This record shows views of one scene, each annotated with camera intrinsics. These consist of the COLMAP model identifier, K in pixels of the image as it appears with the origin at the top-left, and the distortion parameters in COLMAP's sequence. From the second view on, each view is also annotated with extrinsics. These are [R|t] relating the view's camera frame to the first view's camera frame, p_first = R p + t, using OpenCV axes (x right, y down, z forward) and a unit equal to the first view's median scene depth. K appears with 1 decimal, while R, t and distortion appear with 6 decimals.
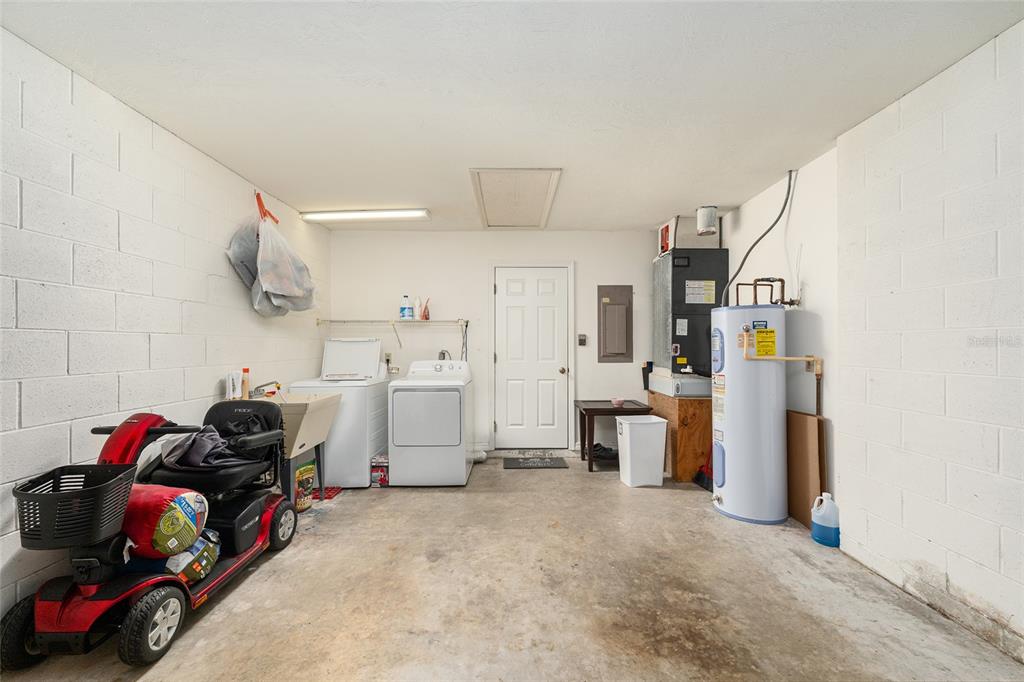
lens RADIAL K [[404.9, 0, 512.6], [0, 404.9, 342.6], [0, 0, 1]] dist [0.003002, -0.000650]
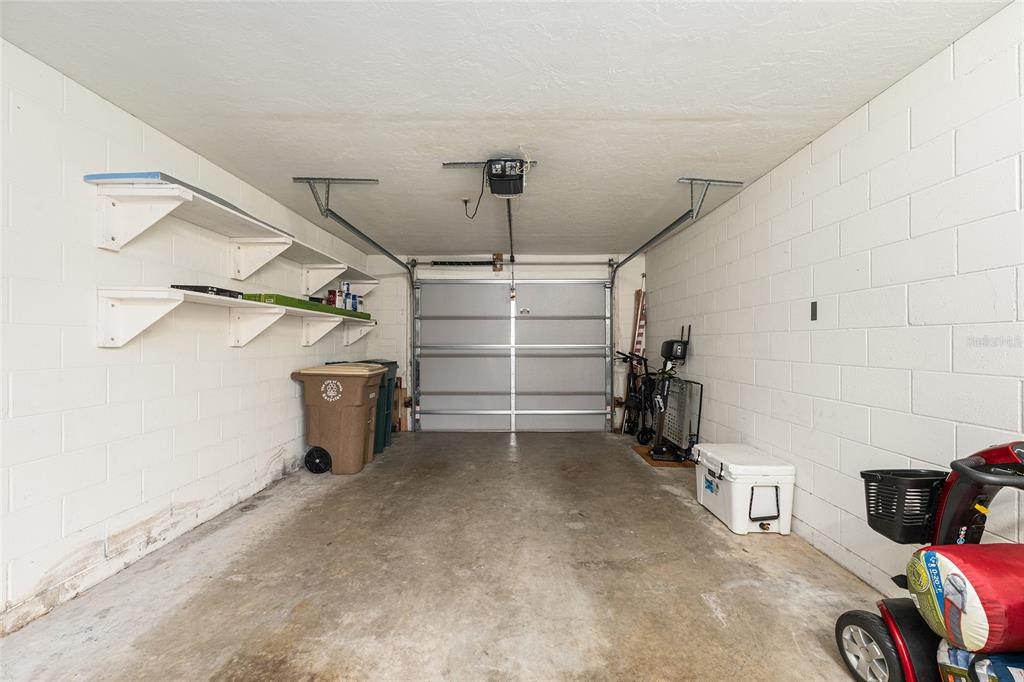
lens RADIAL K [[404.9, 0, 512.8], [0, 404.9, 340.8], [0, 0, 1]] dist [0.003002, -0.000650]
pose [[-0.999954, 0.001158, 0.009542, -0.091777], [0.001097, 0.999979, -0.006360, 0.011949], [-0.009550, -0.006349, -0.999934, 1.751378]]
